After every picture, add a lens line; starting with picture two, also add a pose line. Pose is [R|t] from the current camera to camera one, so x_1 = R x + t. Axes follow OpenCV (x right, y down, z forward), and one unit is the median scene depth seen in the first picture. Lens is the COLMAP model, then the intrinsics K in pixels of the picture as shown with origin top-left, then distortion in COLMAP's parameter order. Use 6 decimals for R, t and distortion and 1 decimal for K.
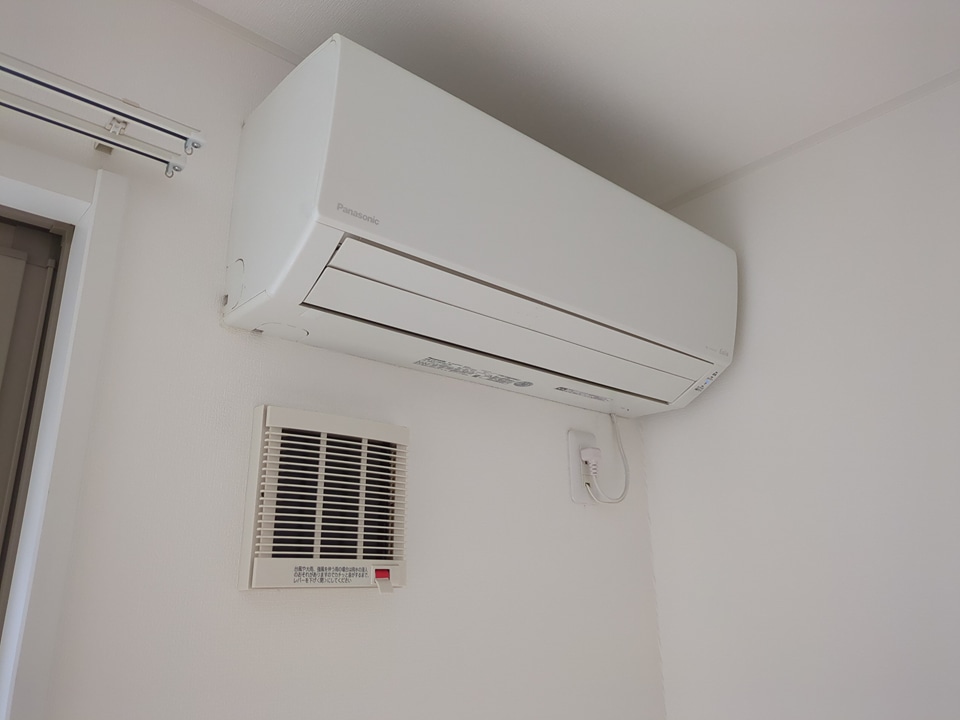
lens RADIAL K [[720.1, 0, 474.8], [0, 720.1, 355.6], [0, 0, 1]] dist [0.016168, 0.000479]
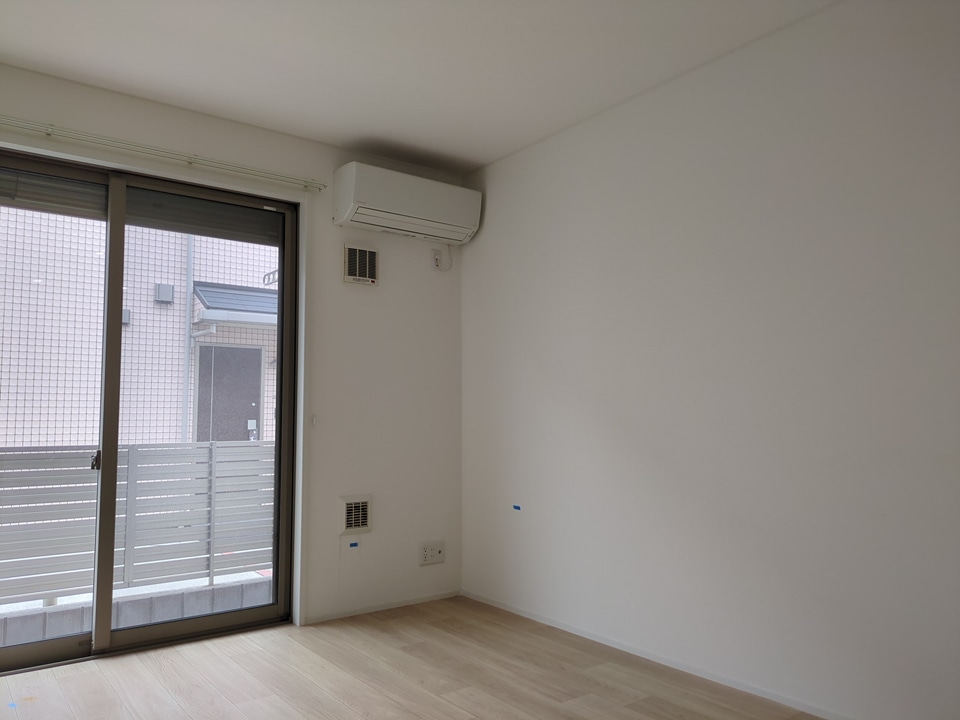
lens RADIAL K [[720.1, 0, 474.8], [0, 720.1, 355.6], [0, 0, 1]] dist [0.016168, 0.000479]
pose [[0.996378, -0.005082, -0.084879, 0.843192], [0.023204, 0.976575, 0.213923, -0.176864], [0.081804, -0.215118, 0.973156, -3.249510]]
